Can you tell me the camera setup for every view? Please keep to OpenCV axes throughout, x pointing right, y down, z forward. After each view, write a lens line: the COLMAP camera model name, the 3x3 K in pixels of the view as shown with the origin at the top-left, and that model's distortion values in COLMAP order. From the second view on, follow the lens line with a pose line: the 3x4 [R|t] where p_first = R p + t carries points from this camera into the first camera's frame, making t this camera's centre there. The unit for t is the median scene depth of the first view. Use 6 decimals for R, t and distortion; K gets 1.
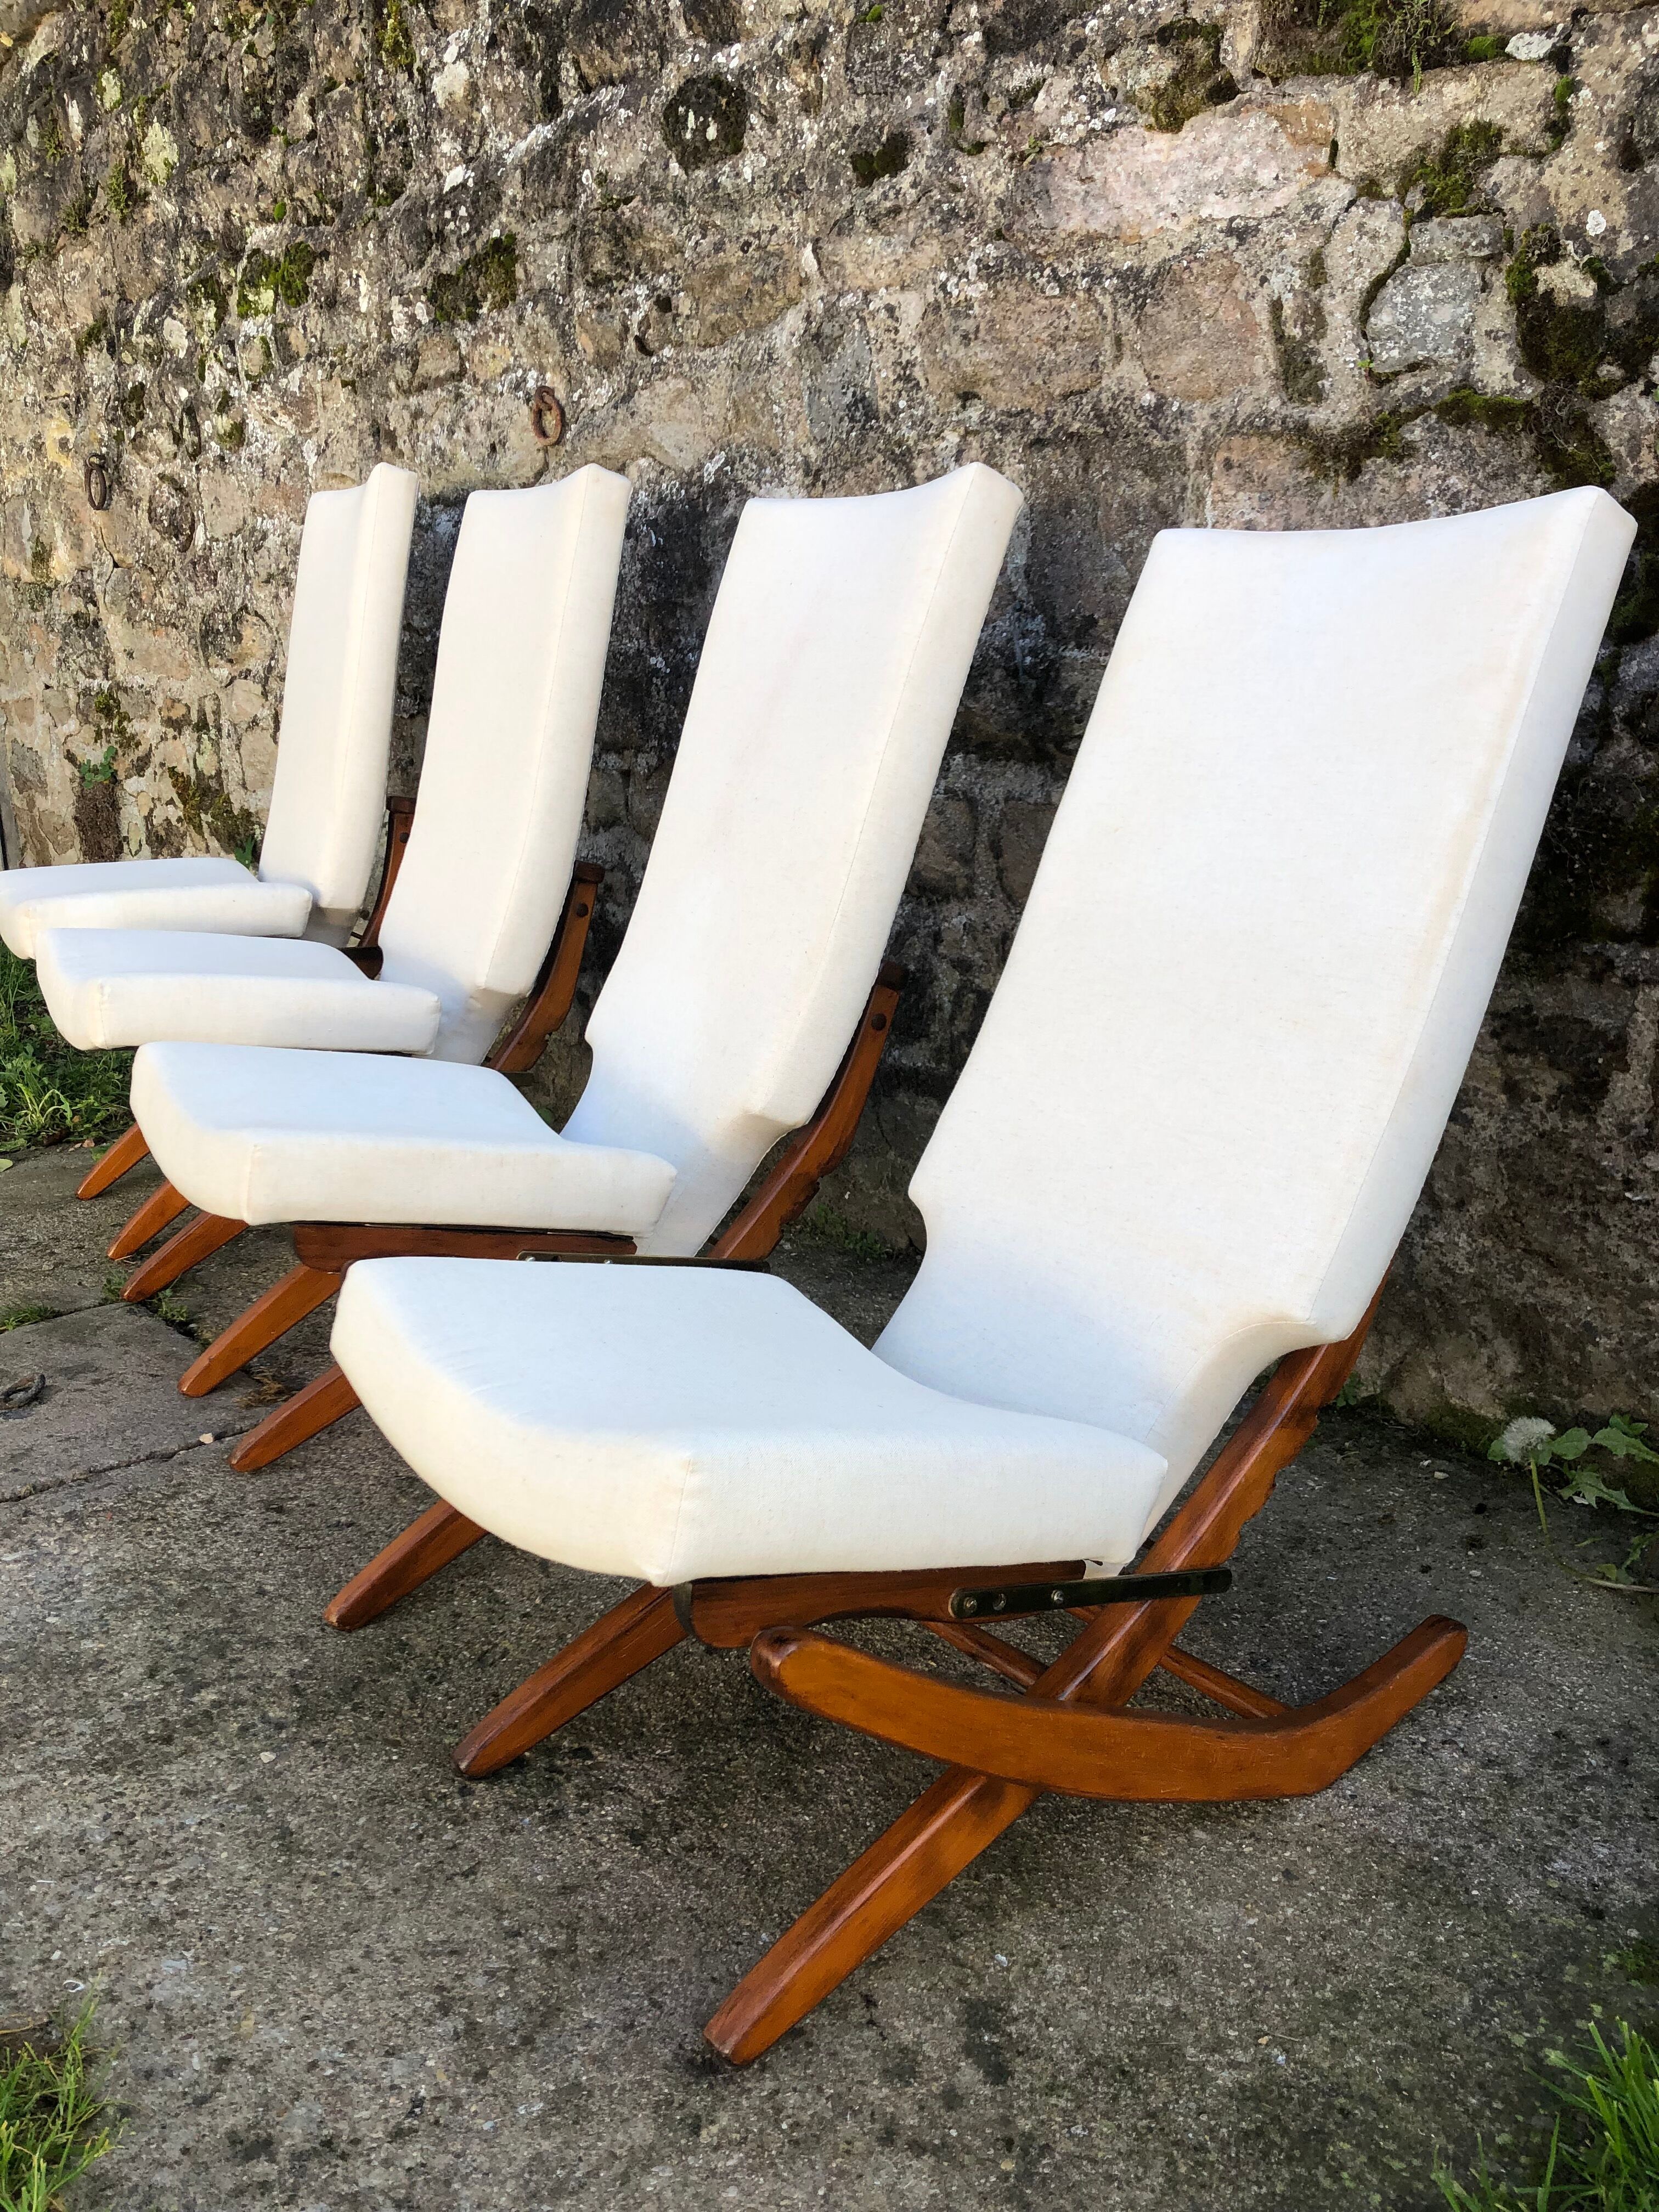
lens RADIAL K [[1844.2, 0, 829.5], [0, 1844.2, 1106.0], [0, 0, 1]] dist [-0.042522, 0.100261]
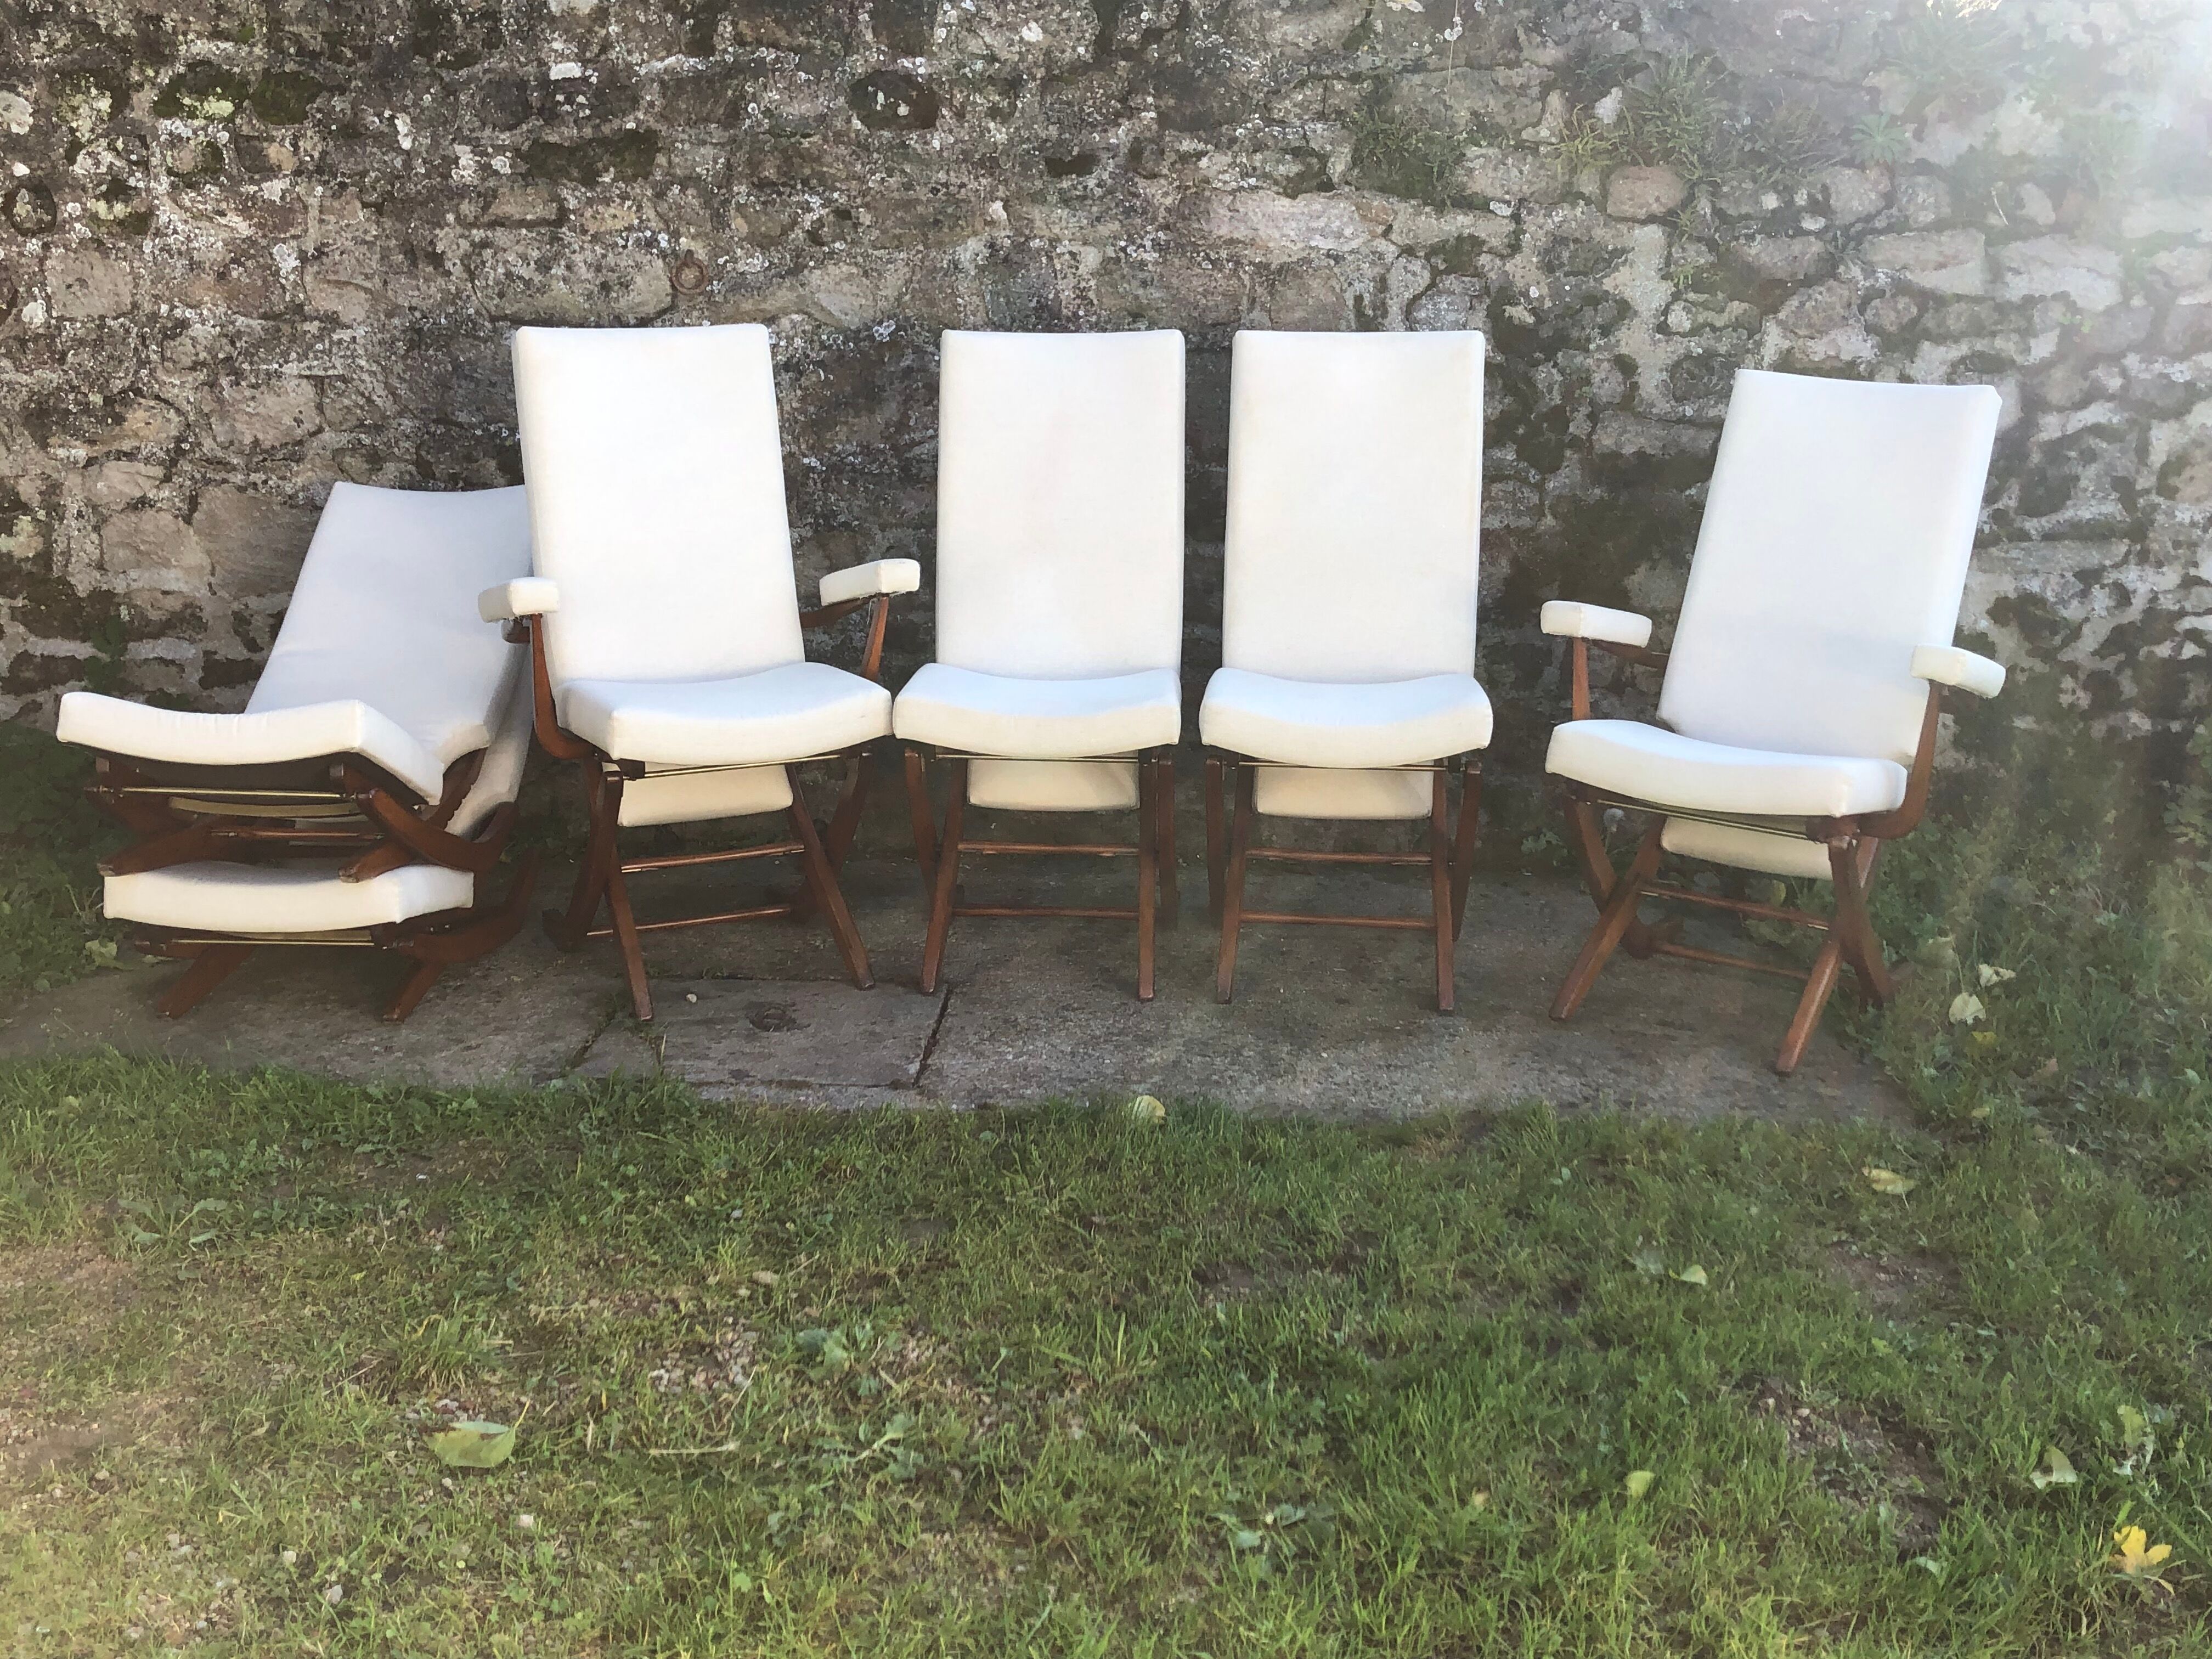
lens RADIAL K [[2177.3, 0, 1106.0], [0, 2177.3, 829.5], [0, 0, 1]] dist [0.066678, -0.170754]
pose [[0.681991, -0.142483, 0.717347, -1.323010], [0.147829, 0.987449, 0.055589, -0.035229], [-0.716265, 0.068133, 0.694494, -0.303241]]
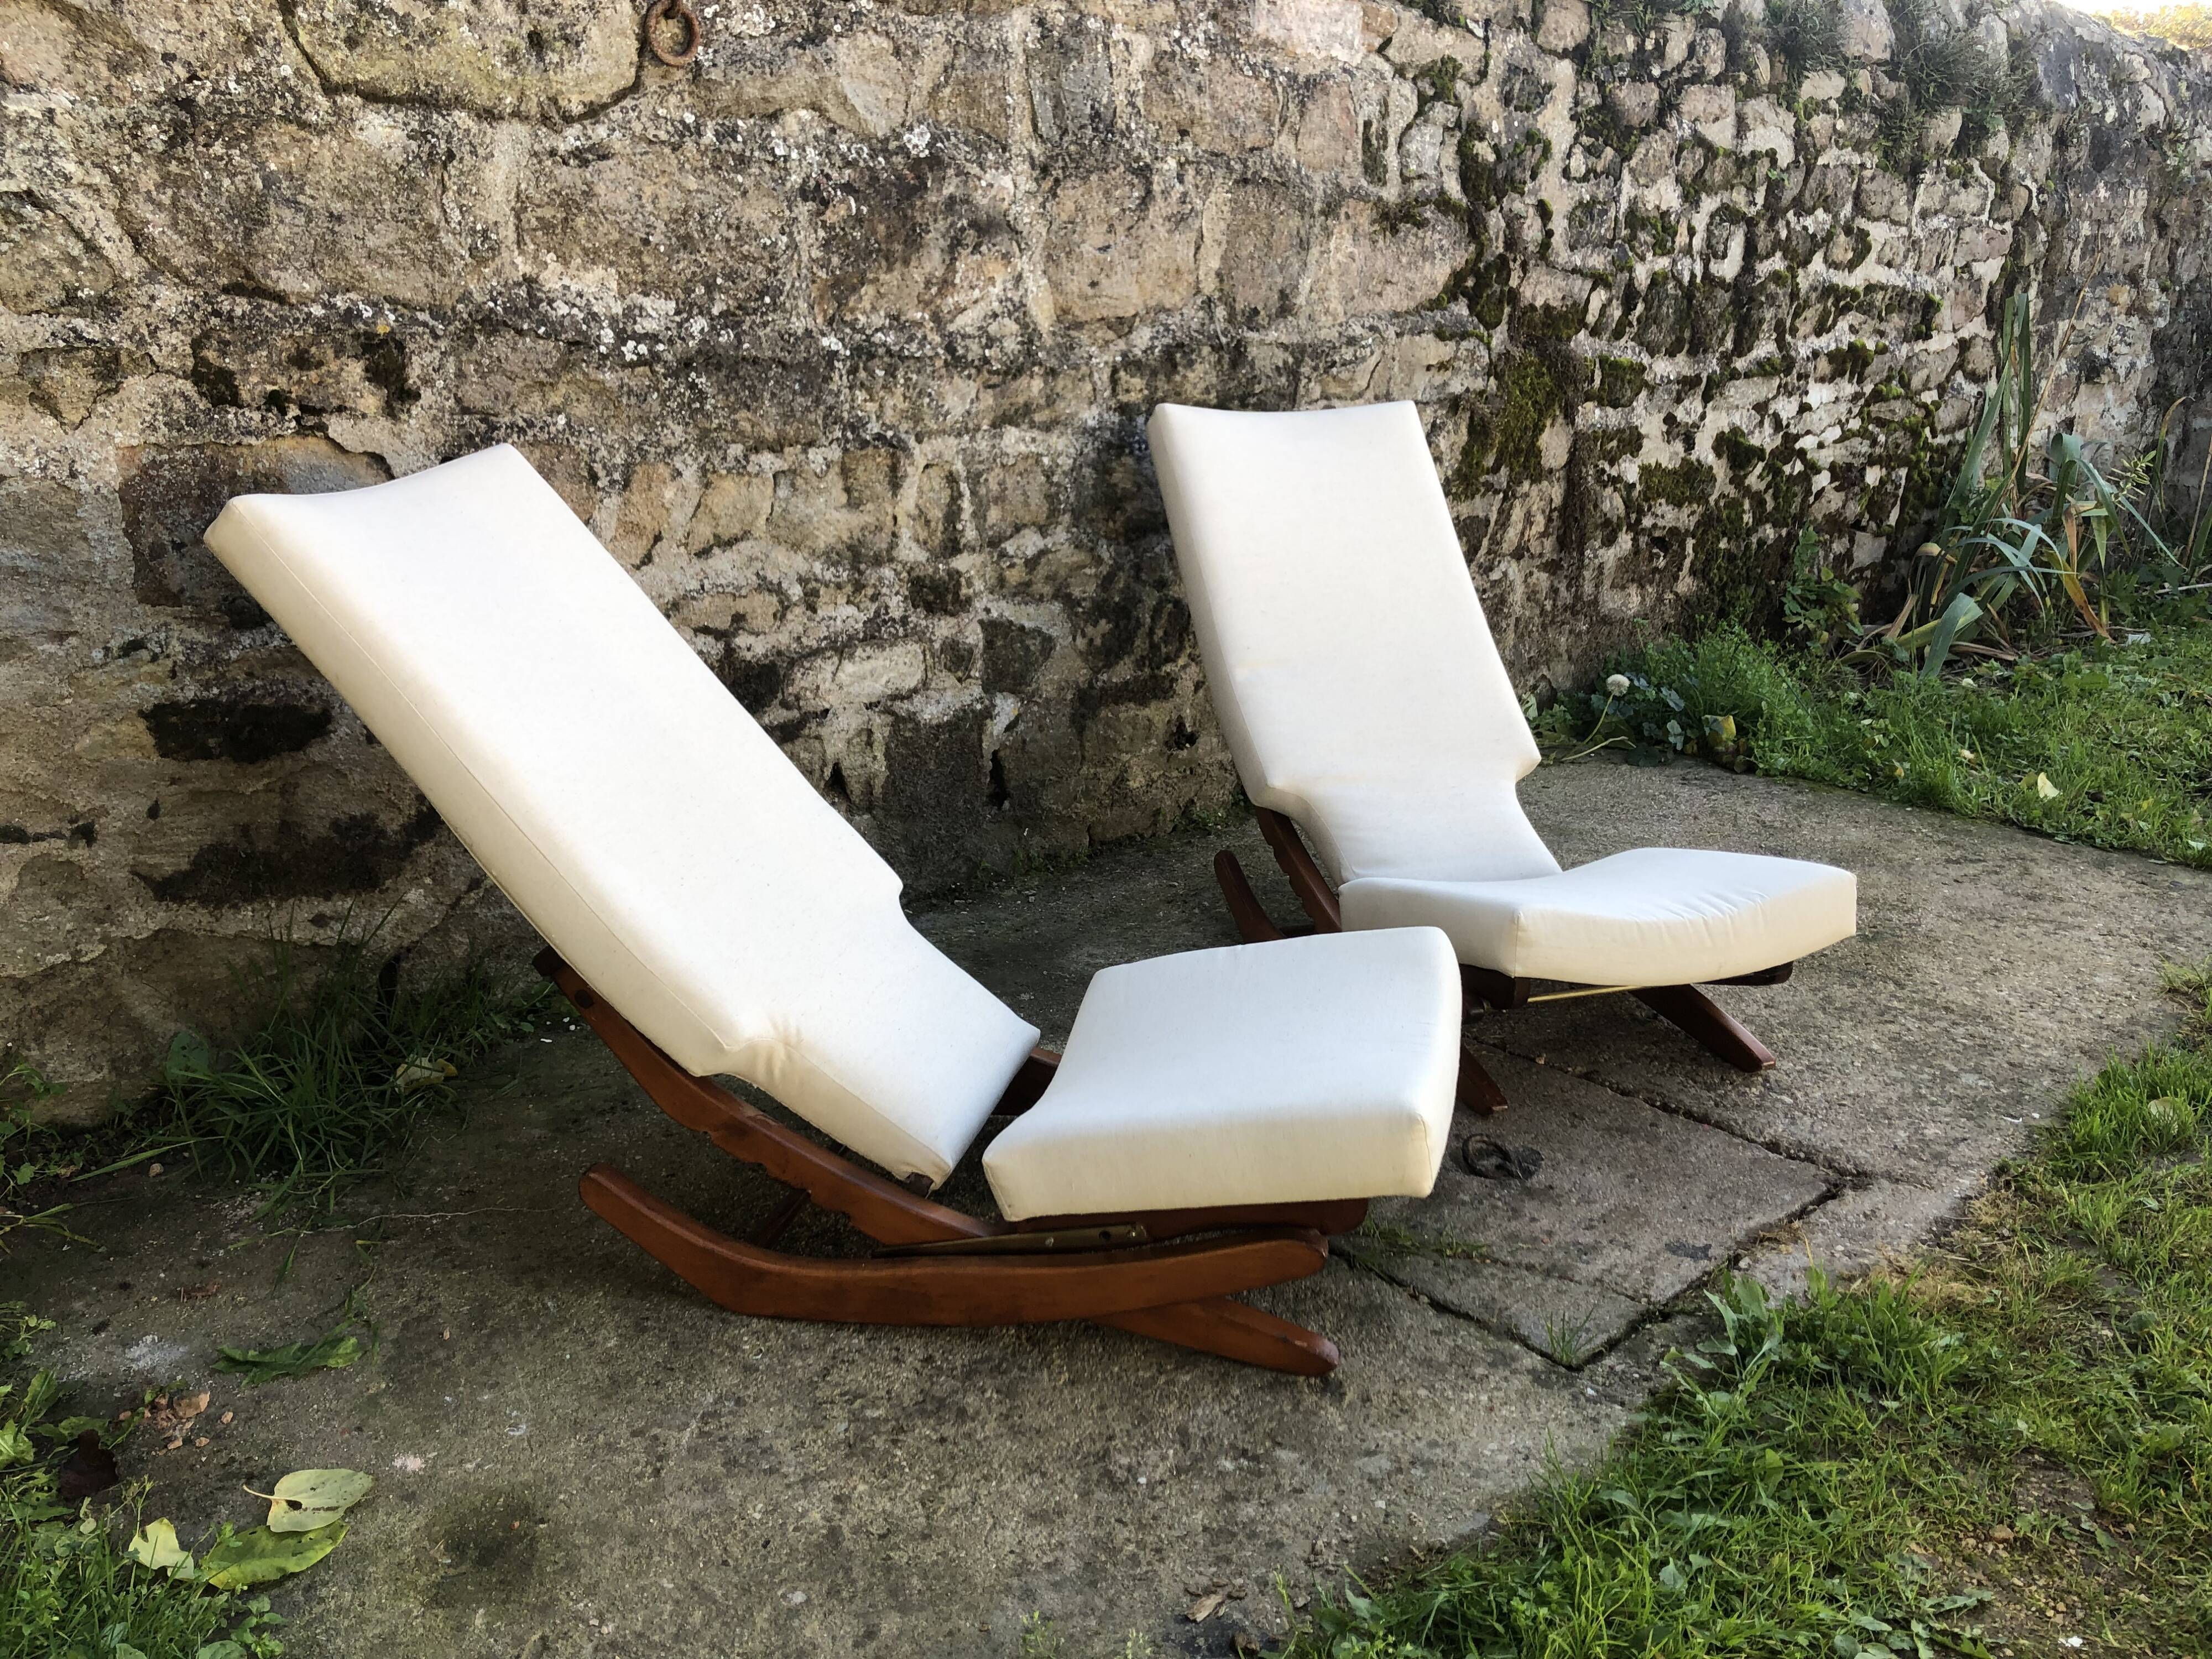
lens RADIAL K [[1836.7, 0, 1108.2], [0, 1836.7, 820.1], [0, 0, 1]] dist [-0.035522, 0.071576]
pose [[-0.043457, -0.264988, 0.963272, -1.174543], [0.231229, 0.935335, 0.267734, -0.268488], [-0.971928, 0.234371, 0.020626, 1.046475]]
